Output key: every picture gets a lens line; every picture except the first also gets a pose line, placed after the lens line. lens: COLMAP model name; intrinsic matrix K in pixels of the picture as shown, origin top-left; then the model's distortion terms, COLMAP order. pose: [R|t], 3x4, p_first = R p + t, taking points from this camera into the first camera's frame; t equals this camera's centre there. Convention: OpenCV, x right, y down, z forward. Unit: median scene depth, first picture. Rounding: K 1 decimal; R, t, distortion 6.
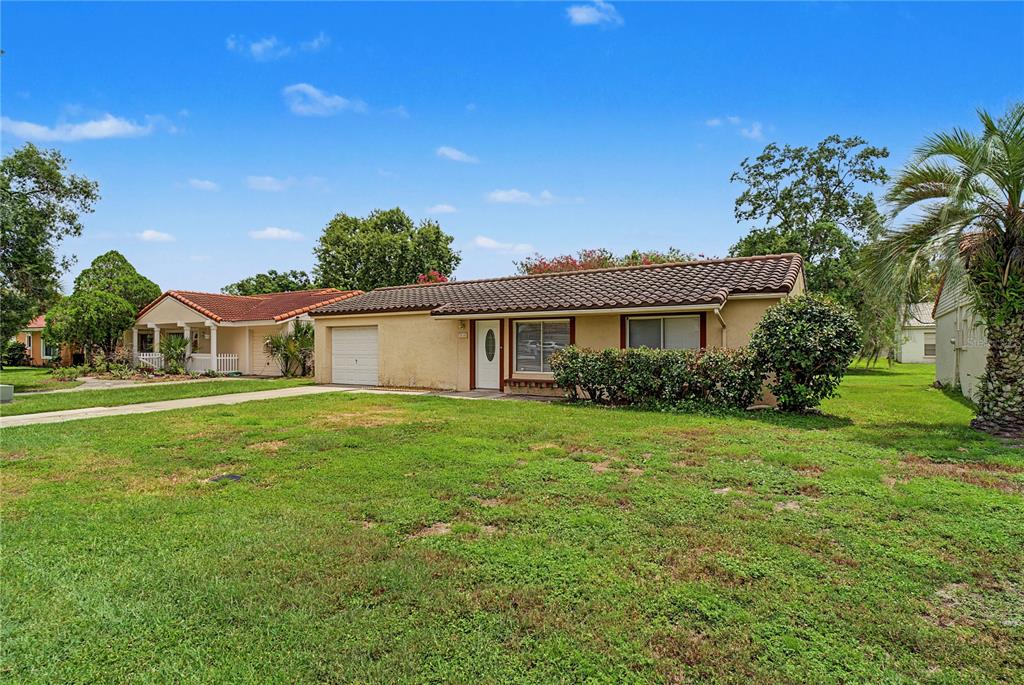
lens RADIAL K [[525.4, 0, 512.0], [0, 525.4, 342.5], [0, 0, 1]] dist [-0.005131, -0.000598]
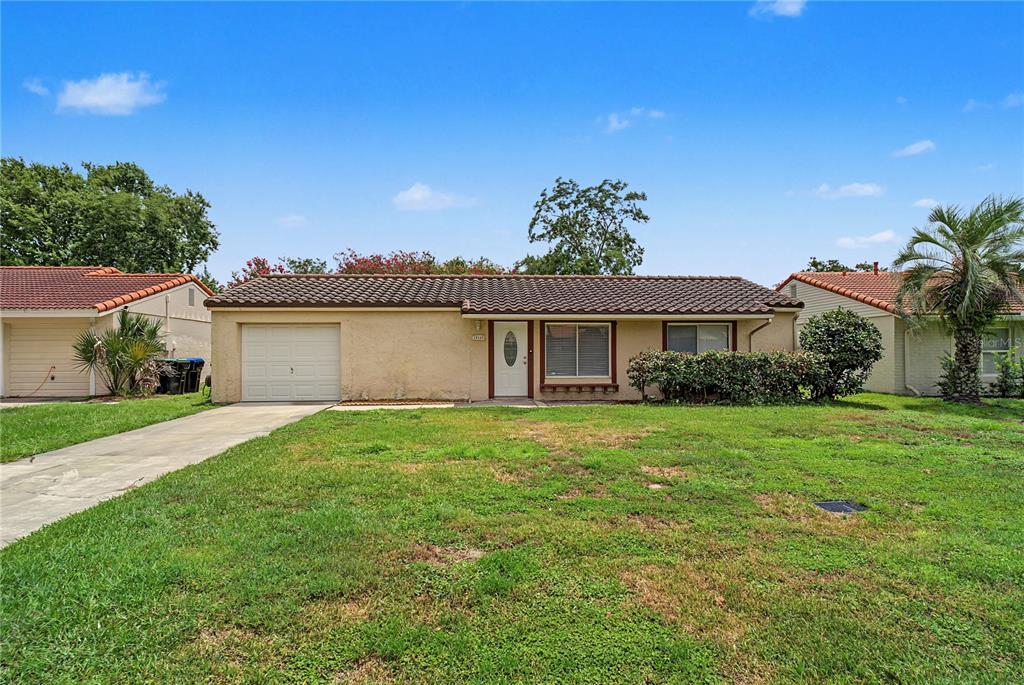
lens RADIAL K [[534.1, 0, 510.7], [0, 534.1, 339.1], [0, 0, 1]] dist [-0.003041, -0.000280]
pose [[0.819173, 0.015462, 0.573339, -0.570529], [-0.003468, 0.999752, -0.022005, 0.008655], [-0.573537, 0.016038, 0.819023, 0.234932]]
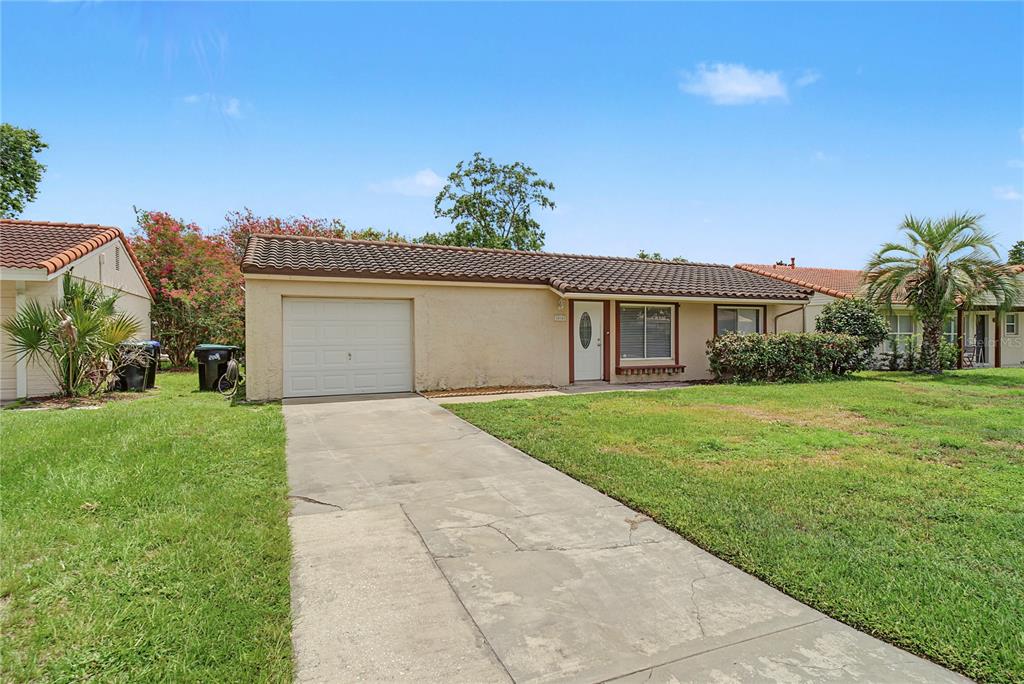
lens RADIAL K [[529.2, 0, 511.9], [0, 529.2, 343.6], [0, 0, 1]] dist [-0.005791, -0.000474]
pose [[0.564605, -0.013855, 0.825245, -0.824572], [-0.005302, 0.999778, 0.020412, 0.010017], [-0.825345, -0.015900, 0.564406, 0.601470]]
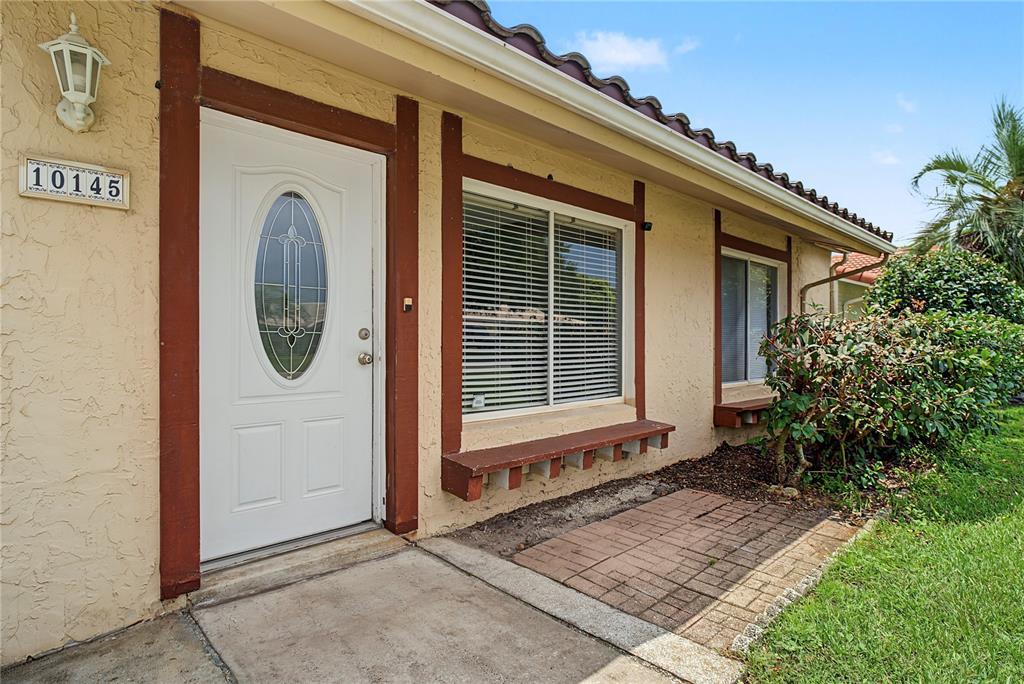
lens RADIAL K [[525.4, 0, 512.0], [0, 525.4, 342.0], [0, 0, 1]] dist [-0.005131, -0.000598]
pose [[0.260327, 0.000801, 0.965520, -0.185846], [-0.010525, 0.999943, 0.002008, 0.022675], [-0.965463, -0.010685, 0.260321, 0.878845]]
